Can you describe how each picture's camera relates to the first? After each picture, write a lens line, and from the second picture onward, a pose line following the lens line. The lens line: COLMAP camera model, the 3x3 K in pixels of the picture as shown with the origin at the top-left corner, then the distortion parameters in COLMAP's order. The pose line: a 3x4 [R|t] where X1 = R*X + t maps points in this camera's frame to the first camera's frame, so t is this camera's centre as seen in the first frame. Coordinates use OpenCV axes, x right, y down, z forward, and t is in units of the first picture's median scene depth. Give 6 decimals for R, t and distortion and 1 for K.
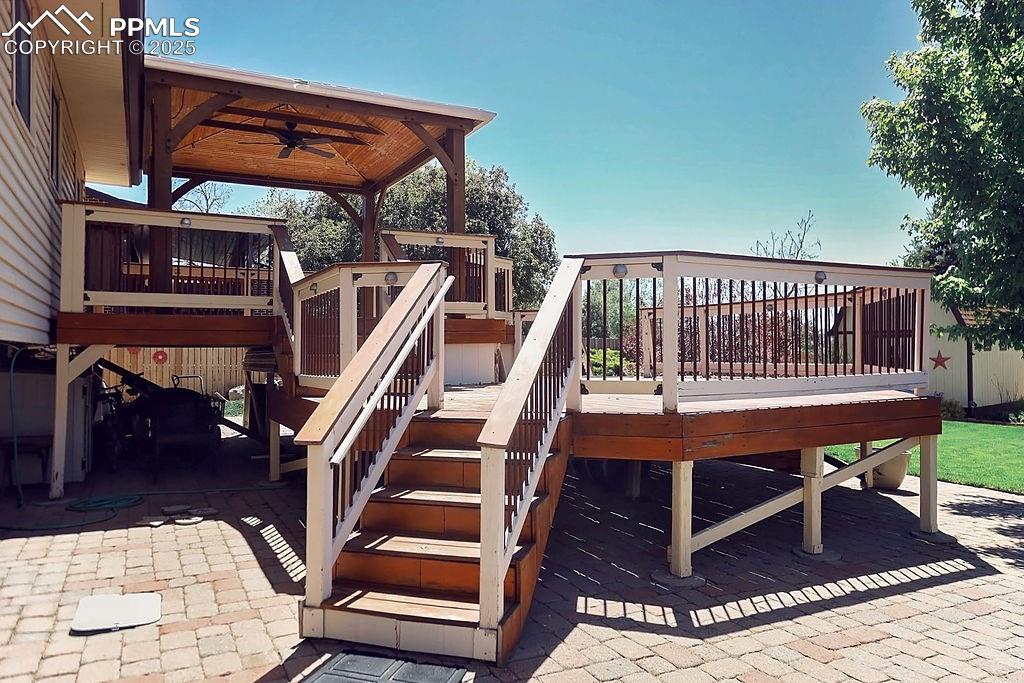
lens RADIAL K [[725.2, 0, 560.7], [0, 725.2, 358.8], [0, 0, 1]] dist [0.005738, 0.004012]
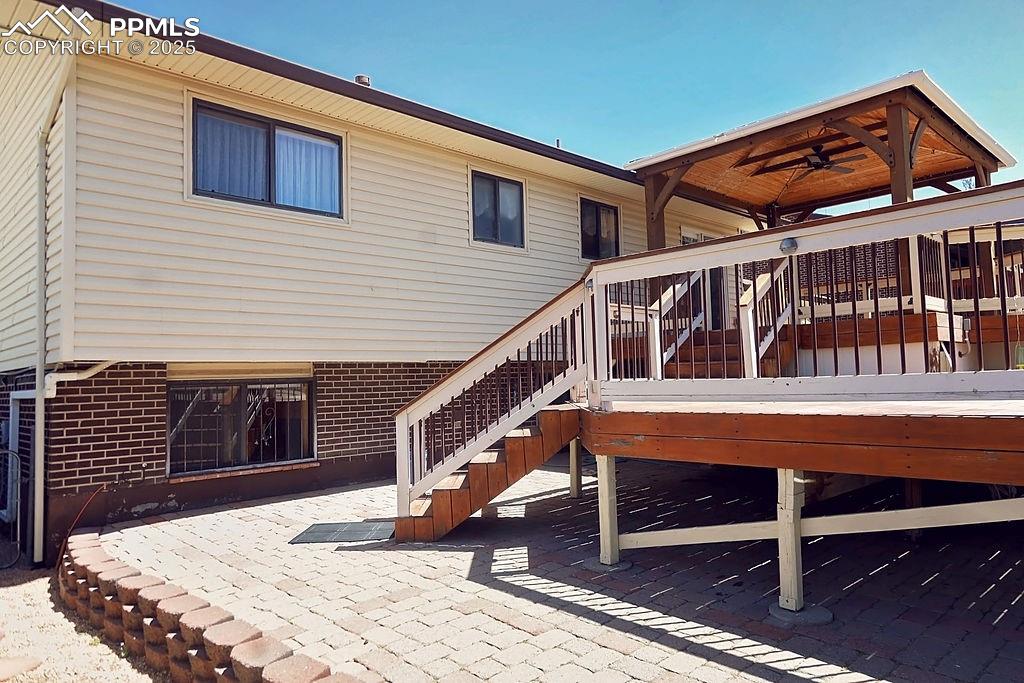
lens RADIAL K [[707.0, 0, 517.1], [0, 707.0, 335.5], [0, 0, 1]] dist [0.005940, 0.004866]
pose [[0.231868, -0.055470, -0.971164, 1.148814], [0.027512, 0.998347, -0.050454, 0.012064], [0.972358, -0.015020, 0.233011, 0.622570]]
